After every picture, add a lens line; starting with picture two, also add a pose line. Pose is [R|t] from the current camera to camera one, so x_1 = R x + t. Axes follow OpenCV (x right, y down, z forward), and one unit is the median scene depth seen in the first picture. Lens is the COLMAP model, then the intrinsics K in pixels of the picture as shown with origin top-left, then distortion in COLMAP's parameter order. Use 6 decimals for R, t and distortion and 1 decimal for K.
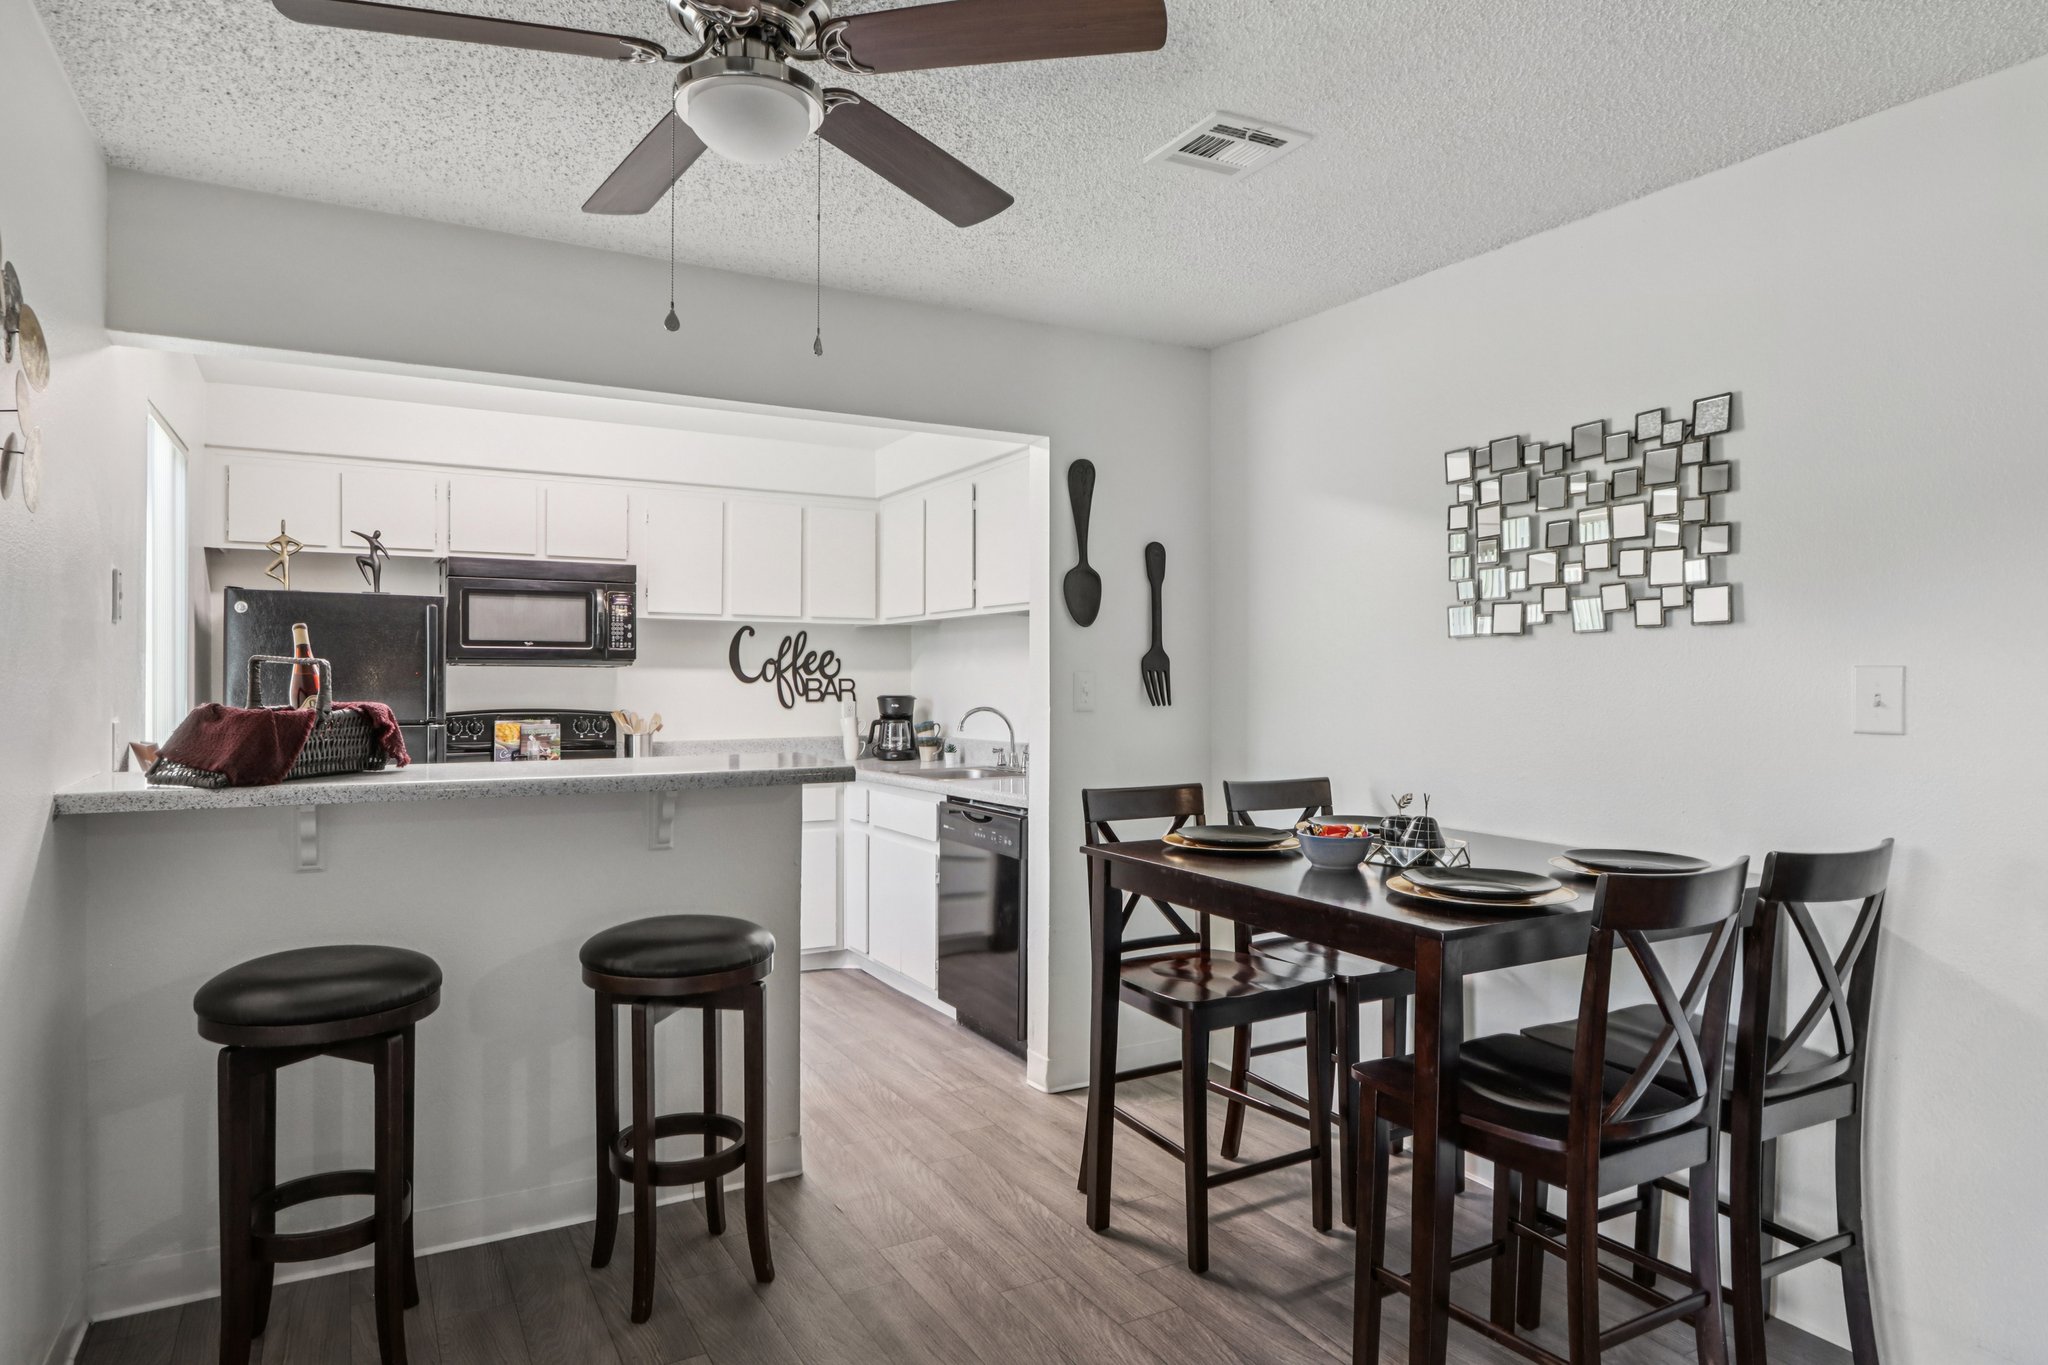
lens RADIAL K [[1238.0, 0, 1024.0], [0, 1238.0, 682.5], [0, 0, 1]] dist [-0.027302, -0.000174]
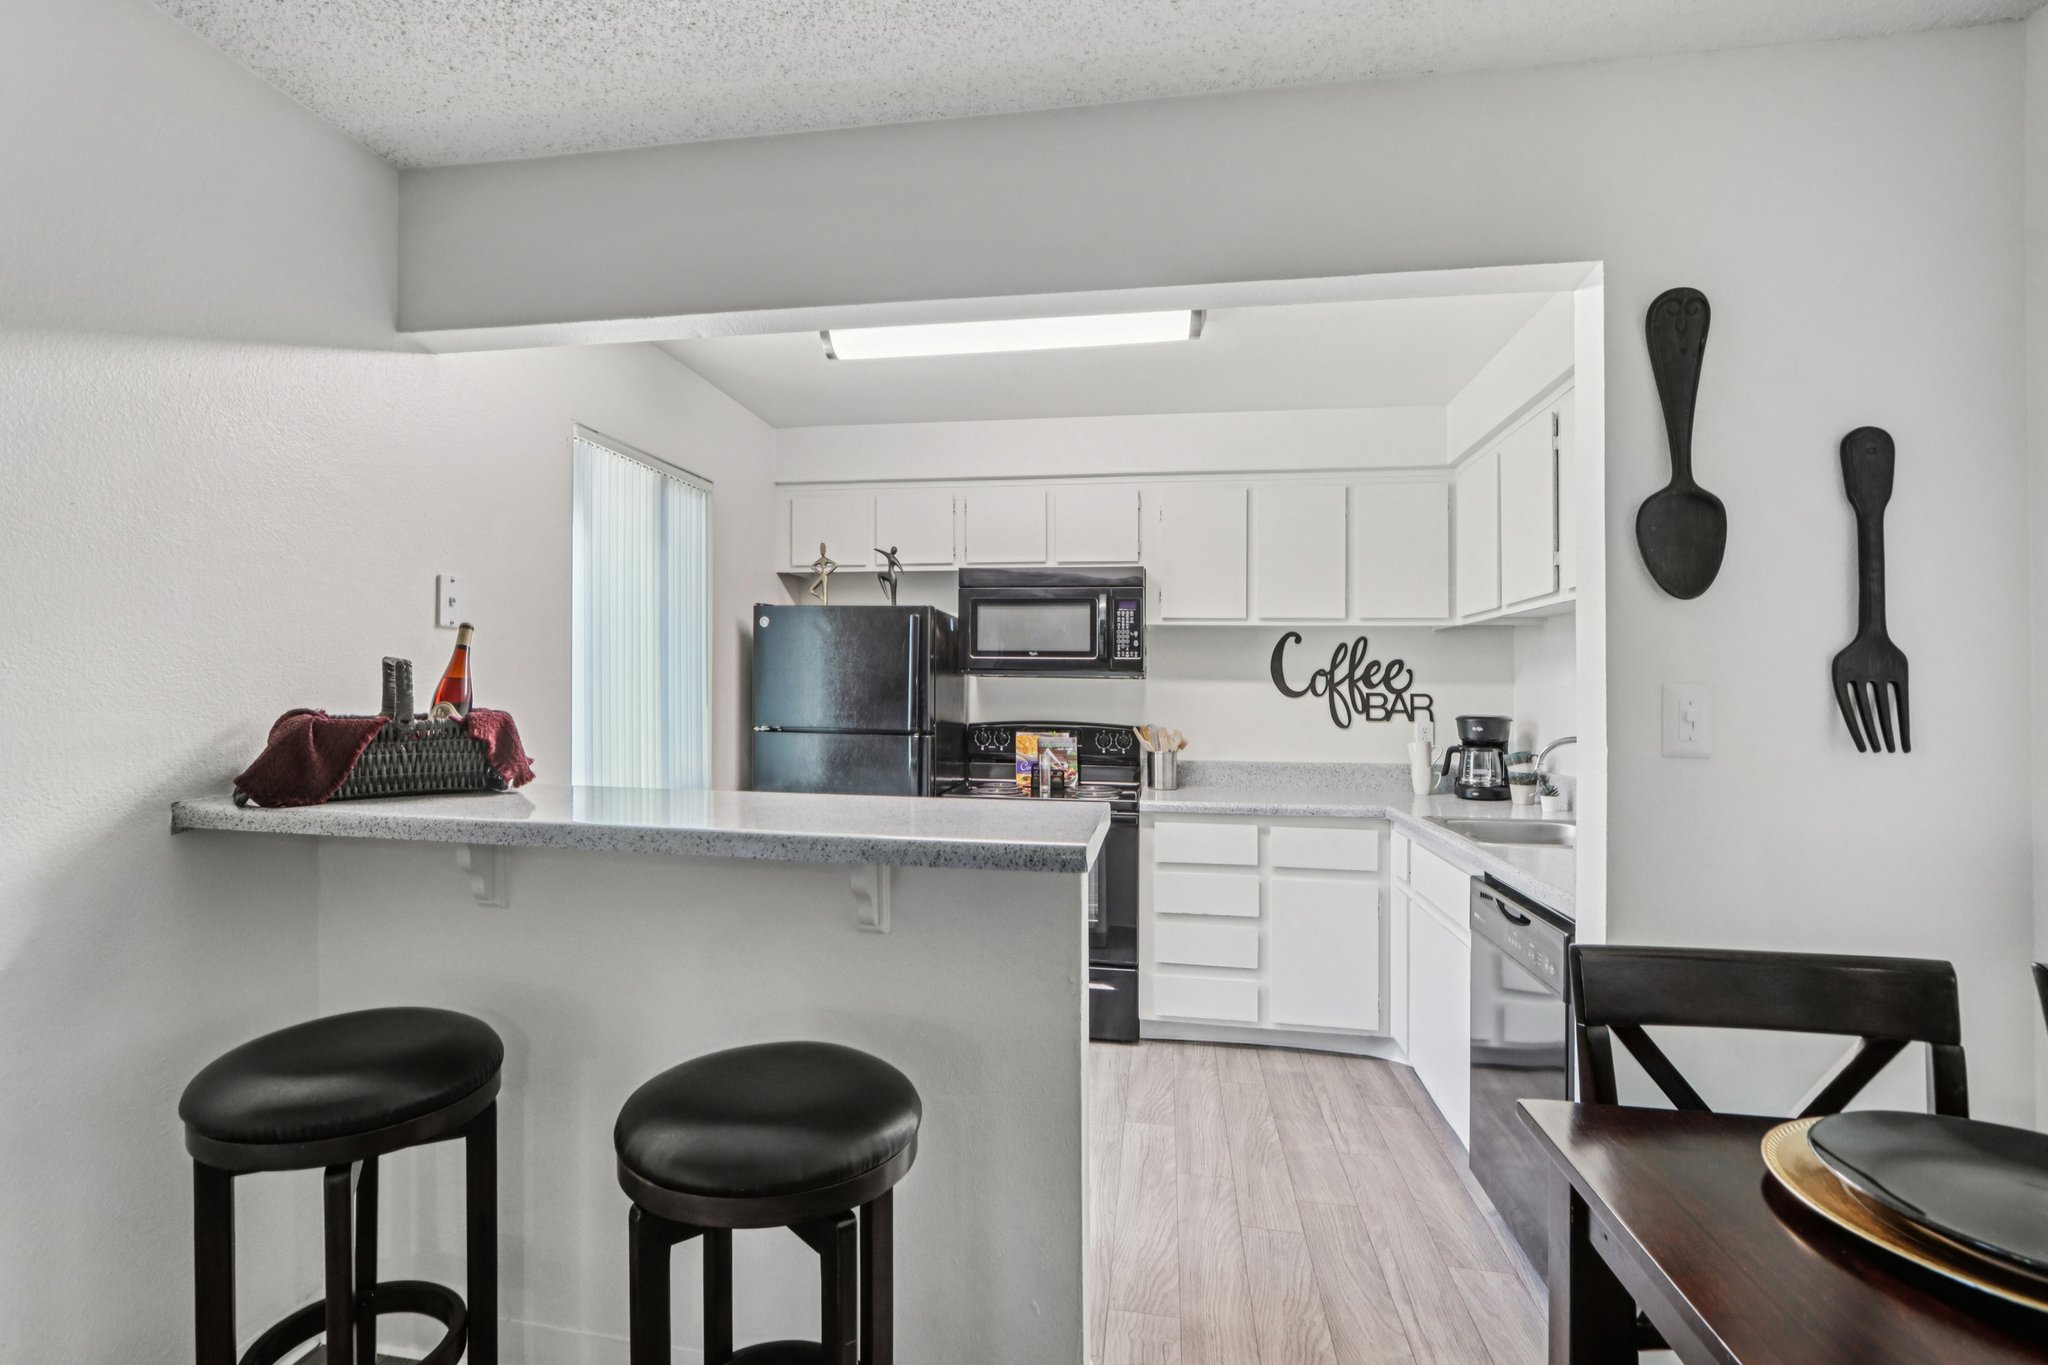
lens RADIAL K [[1026.5, 0, 958.3], [0, 1026.5, 666.0], [0, 0, 1]] dist [0.000402, 0.000218]
pose [[0.767645, -0.008420, -0.640819, 0.064203], [-0.011516, 0.999571, -0.026929, 0.000444], [0.640771, 0.028051, 0.767219, 0.315407]]
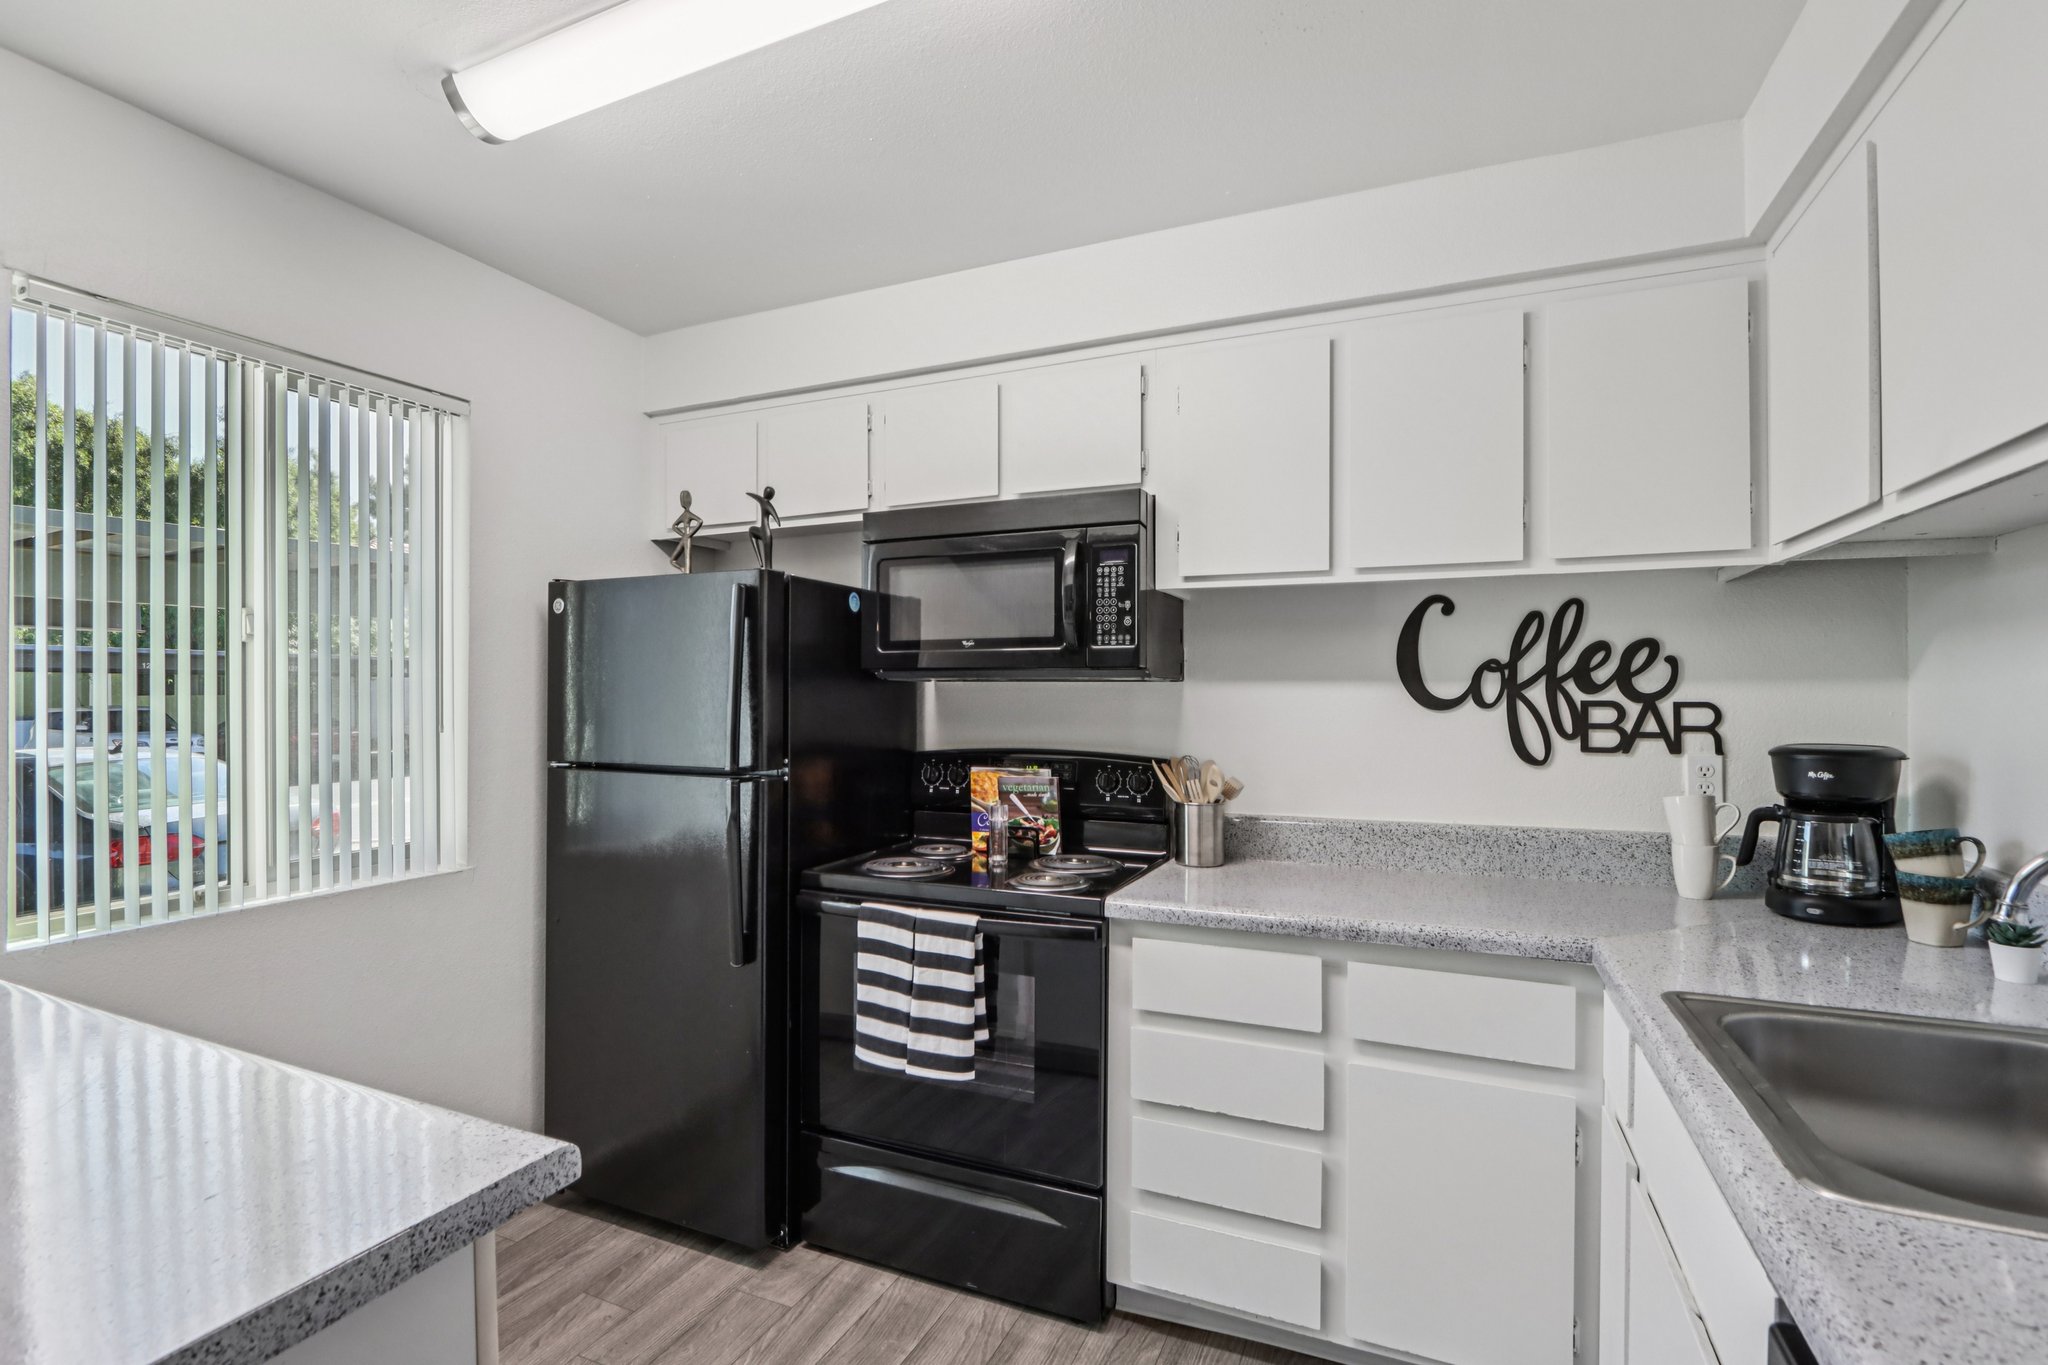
lens RADIAL K [[990.8, 0, 943.3], [0, 990.8, 691.2], [0, 0, 1]] dist [-0.015109, -0.000025]
pose [[0.565646, -0.002787, -0.824643, -0.010781], [-0.000893, 0.999992, -0.003992, -0.005884], [0.824647, 0.002995, 0.565639, 0.661323]]
